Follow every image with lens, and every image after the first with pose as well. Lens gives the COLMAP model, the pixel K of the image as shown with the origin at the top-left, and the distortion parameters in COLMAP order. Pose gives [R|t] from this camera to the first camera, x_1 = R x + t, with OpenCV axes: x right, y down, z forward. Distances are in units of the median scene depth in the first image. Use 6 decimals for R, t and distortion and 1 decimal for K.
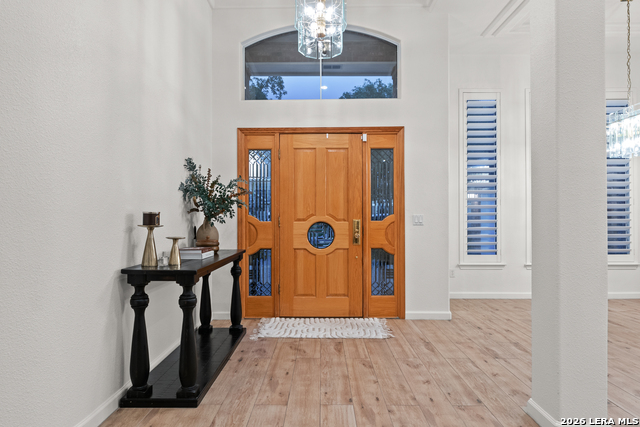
lens RADIAL K [[398.2, 0, 316.1], [0, 398.2, 216.6], [0, 0, 1]] dist [-0.000739, -0.006037]
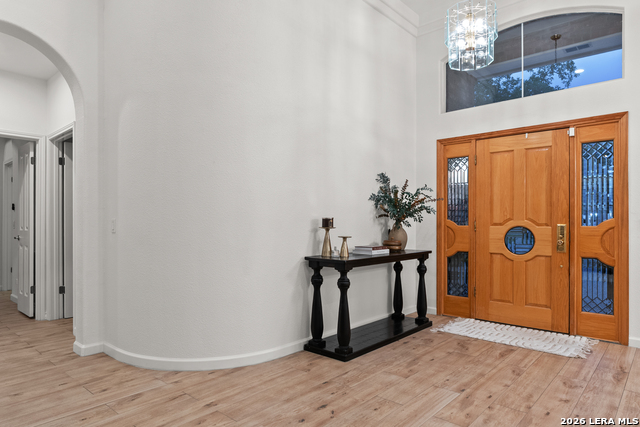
lens RADIAL K [[398.2, 0, 312.0], [0, 398.2, 224.6], [0, 0, 1]] dist [-0.000739, -0.006037]
pose [[0.745731, 0.006636, -0.666214, 0.280803], [-0.000066, 0.999951, 0.009887, -0.001051], [0.666247, -0.007329, 0.745695, -0.045799]]
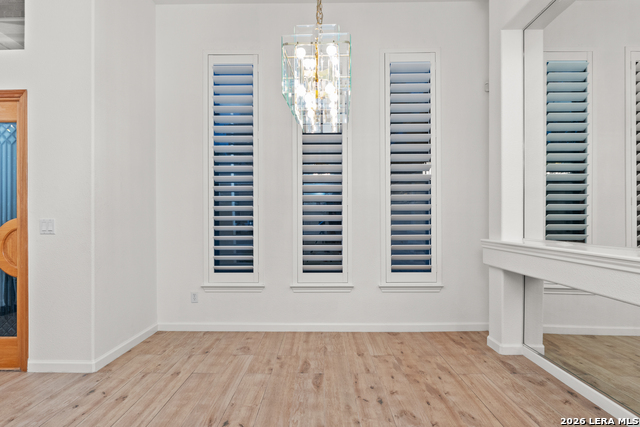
lens RADIAL K [[398.2, 0, 324.1], [0, 398.2, 218.1], [0, 0, 1]] dist [-0.000739, -0.006037]
pose [[0.999989, -0.002408, -0.003937, 0.733948], [0.002361, 0.999926, -0.011967, 0.003841], [0.003966, 0.011957, 0.999921, 0.321055]]
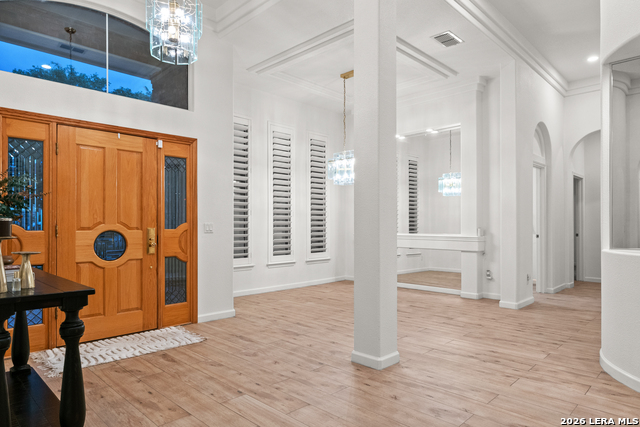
lens RADIAL K [[398.2, 0, 318.9], [0, 398.2, 225.3], [0, 0, 1]] dist [-0.000739, -0.006037]
pose [[0.690920, 0.001432, 0.722930, -0.313787], [-0.002400, 0.999997, 0.000313, -0.000320], [-0.722928, -0.001952, 0.690921, 0.045710]]
